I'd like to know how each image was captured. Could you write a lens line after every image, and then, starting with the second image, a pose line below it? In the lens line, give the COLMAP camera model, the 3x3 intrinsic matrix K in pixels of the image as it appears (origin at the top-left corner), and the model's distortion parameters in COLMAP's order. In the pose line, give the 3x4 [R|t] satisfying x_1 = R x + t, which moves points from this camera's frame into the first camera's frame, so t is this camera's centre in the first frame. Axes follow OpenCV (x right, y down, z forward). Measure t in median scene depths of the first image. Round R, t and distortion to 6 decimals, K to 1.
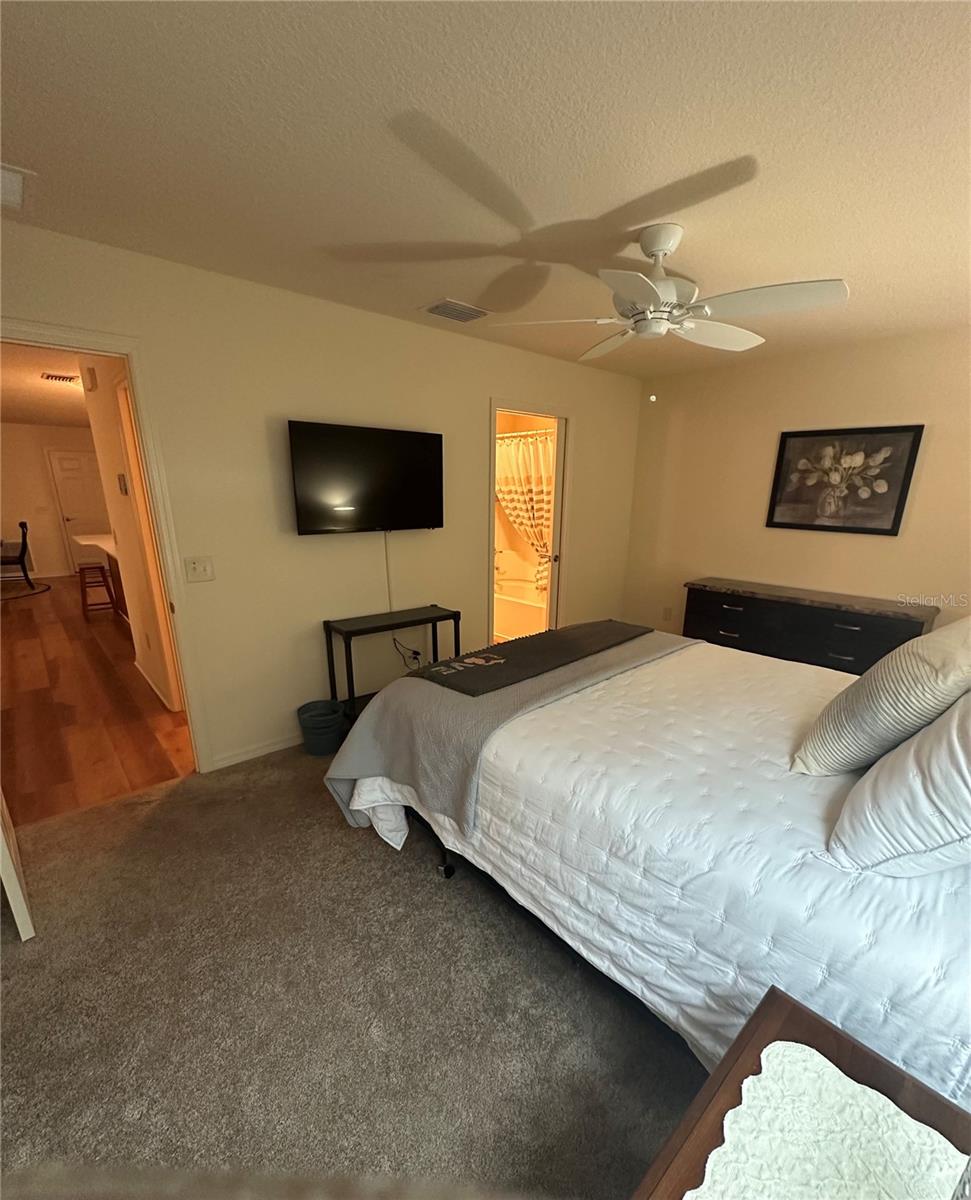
lens RADIAL K [[514.3, 0, 486.0], [0, 514.3, 646.6], [0, 0, 1]] dist [-0.008872, 0.001788]
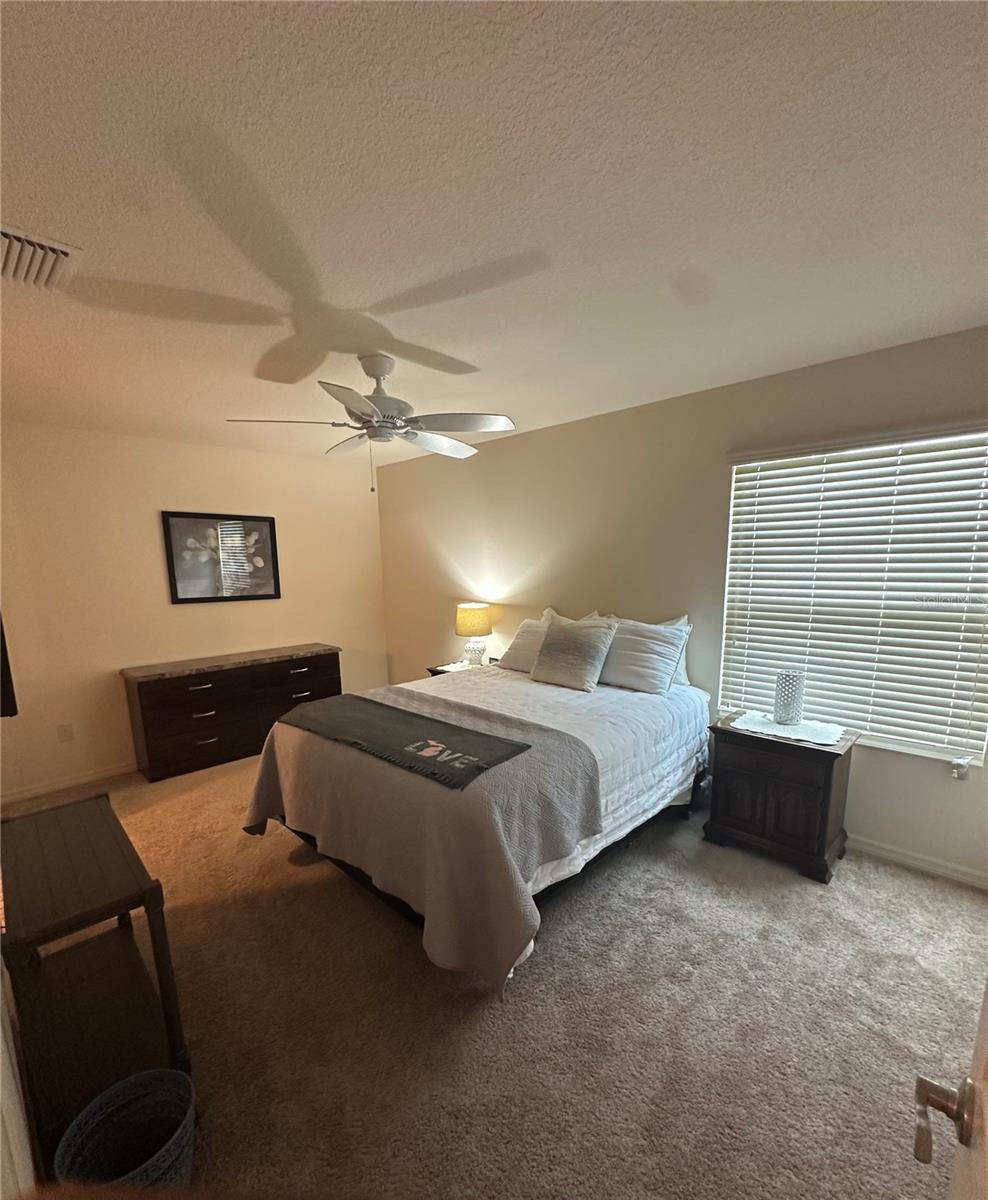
lens RADIAL K [[533.7, 0, 484.3], [0, 533.7, 662.7], [0, 0, 1]] dist [-0.000941, -0.000078]
pose [[-0.064015, -0.197762, 0.978157, -0.593732], [0.310038, 0.927724, 0.207856, -0.184463], [-0.948567, 0.316572, 0.001925, 0.551302]]
